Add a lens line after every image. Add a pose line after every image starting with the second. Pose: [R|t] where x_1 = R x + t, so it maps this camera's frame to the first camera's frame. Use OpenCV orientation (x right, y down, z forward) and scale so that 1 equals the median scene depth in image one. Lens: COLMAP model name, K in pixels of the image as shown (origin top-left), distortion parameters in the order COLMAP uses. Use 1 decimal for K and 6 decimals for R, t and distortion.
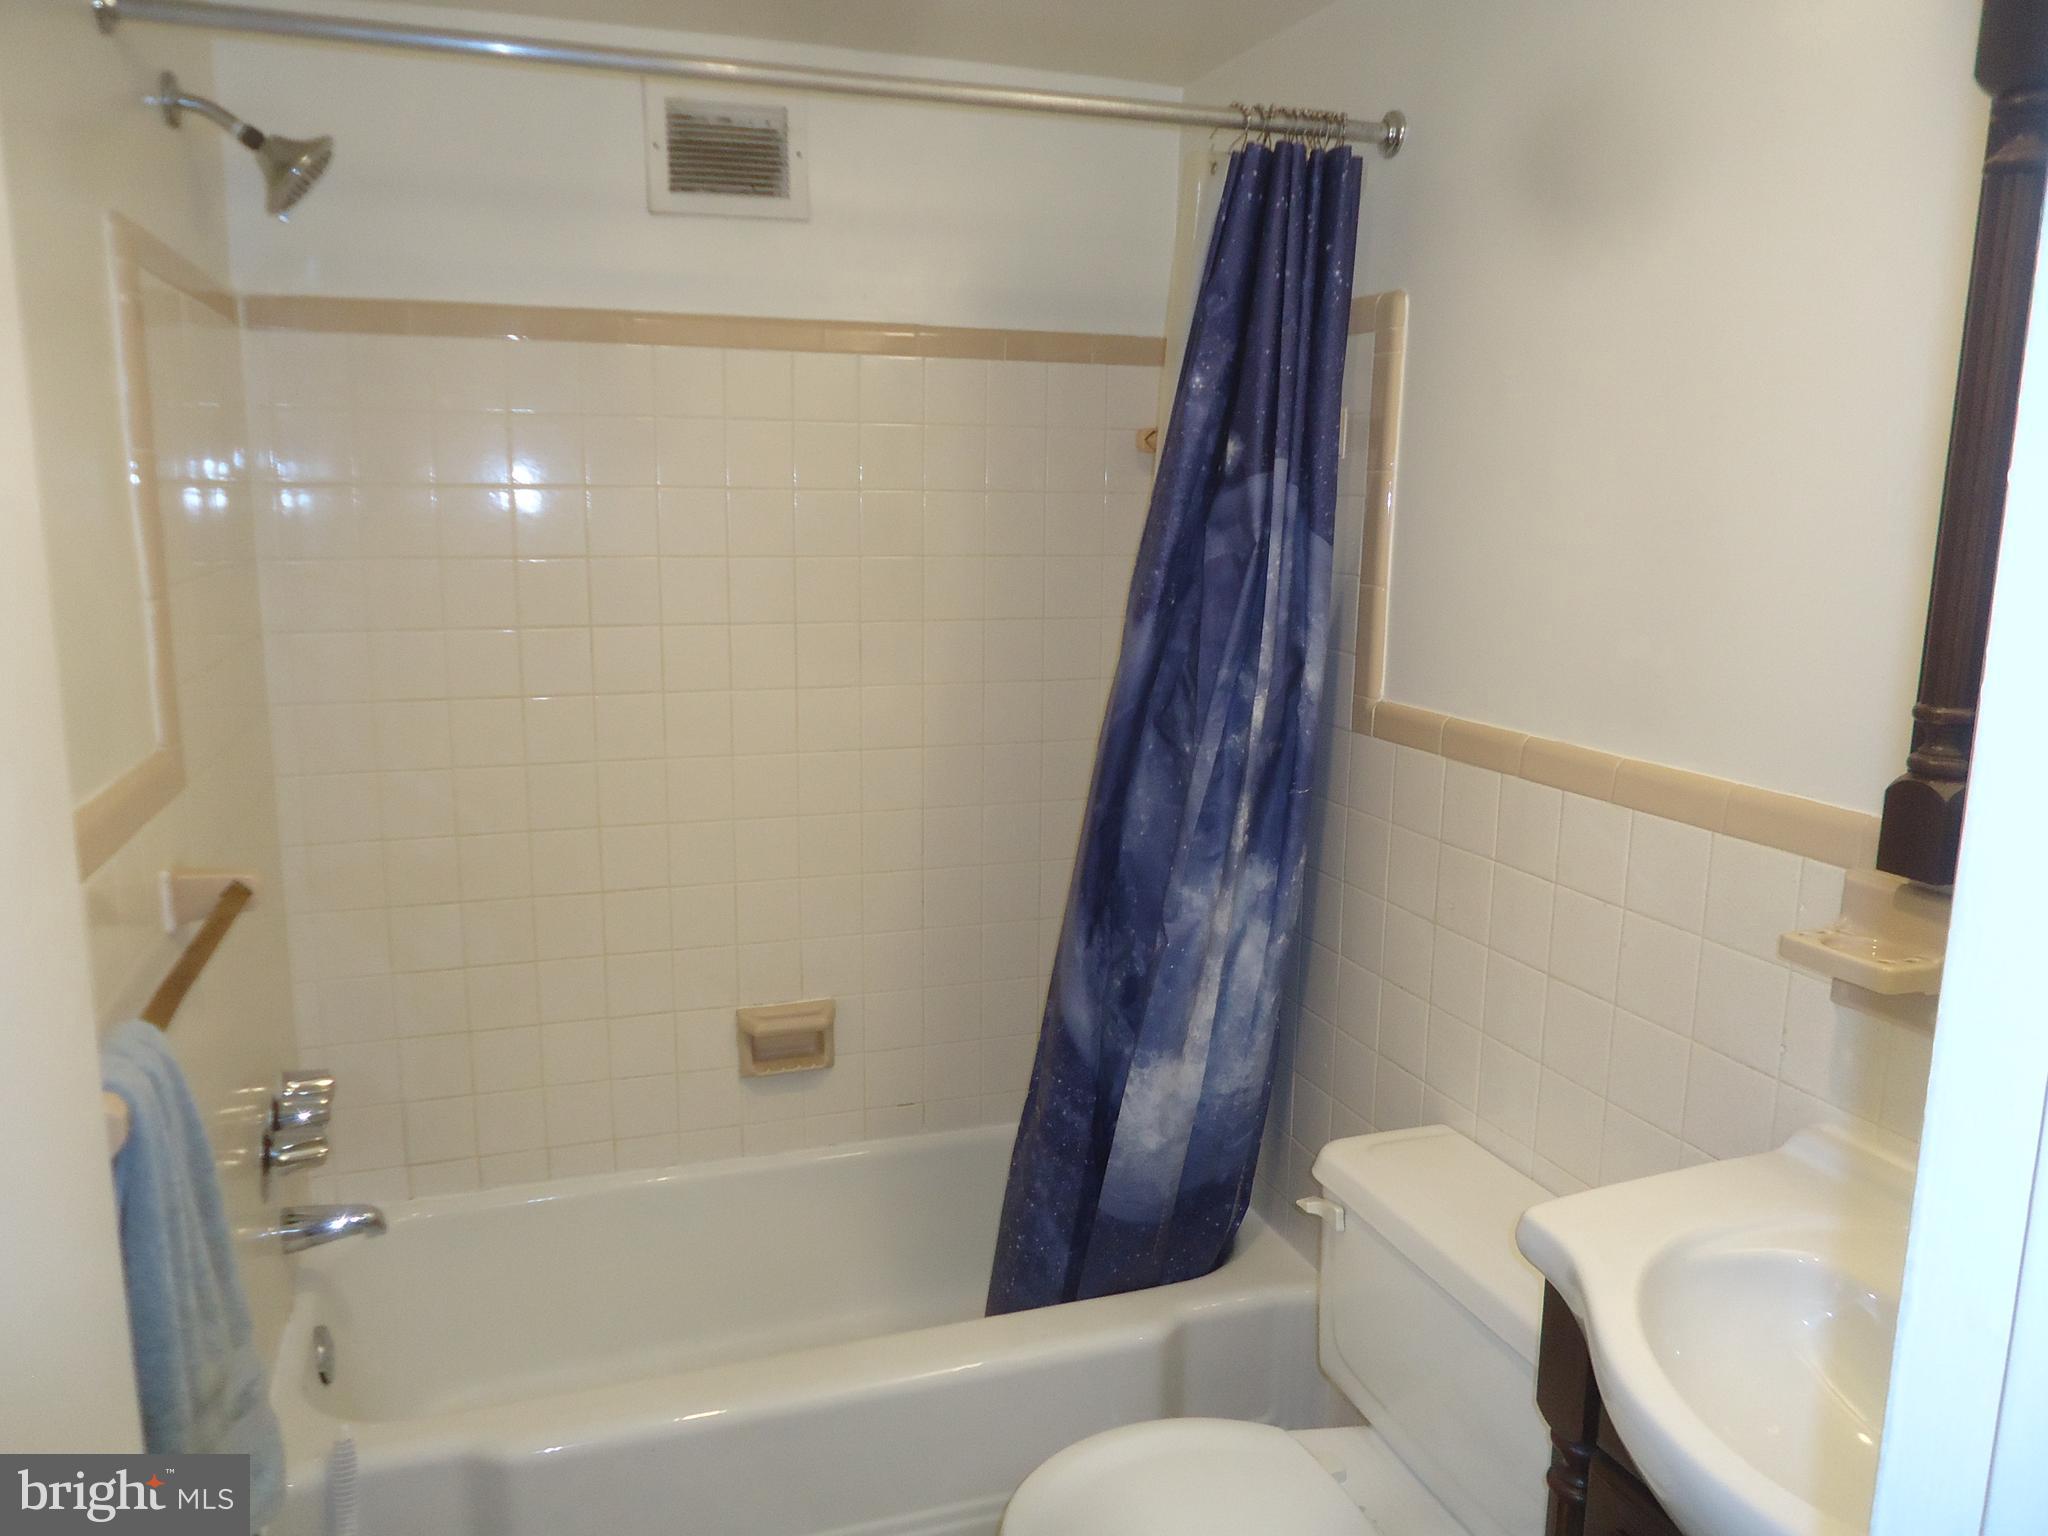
lens RADIAL K [[1472.2, 0, 1016.6], [0, 1472.2, 759.8], [0, 0, 1]] dist [0.001235, 0.002861]
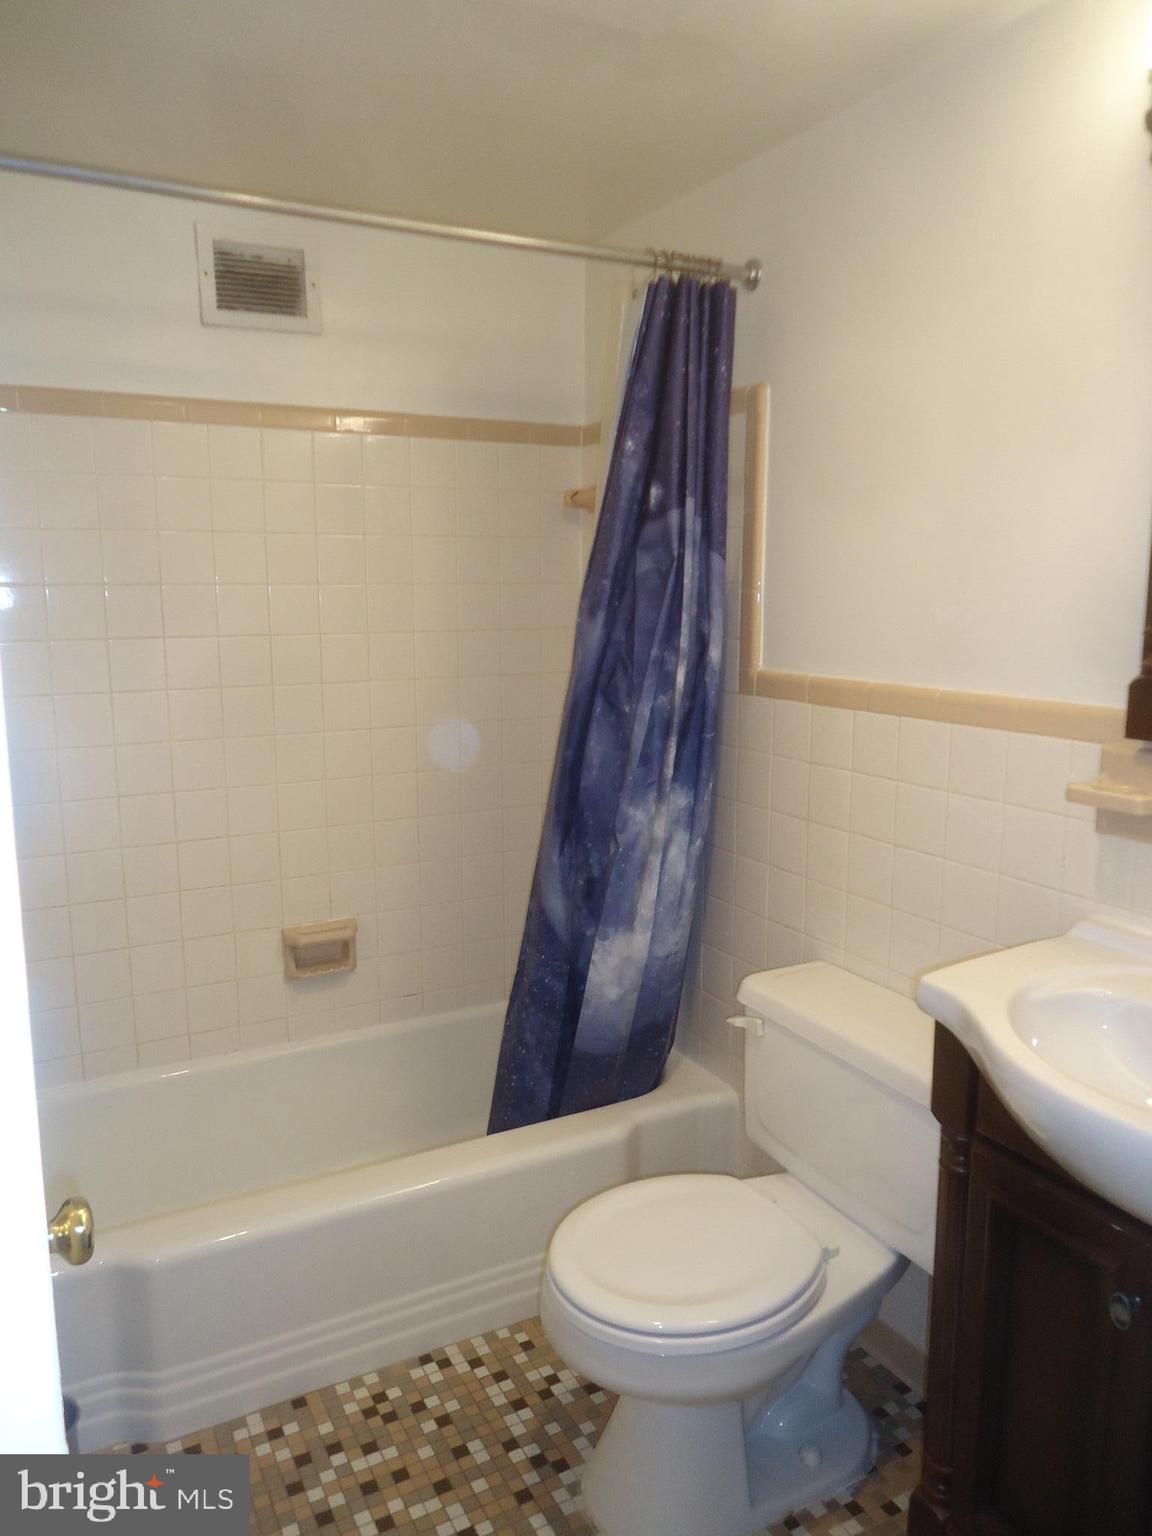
lens RADIAL K [[1104.2, 0, 584.0], [0, 1104.2, 749.6], [0, 0, 1]] dist [0.001235, 0.002861]
pose [[0.987321, -0.038356, 0.154031, -0.088238], [0.041766, 0.998947, -0.018967, 0.049779], [-0.153142, 0.025159, 0.987884, -0.028230]]
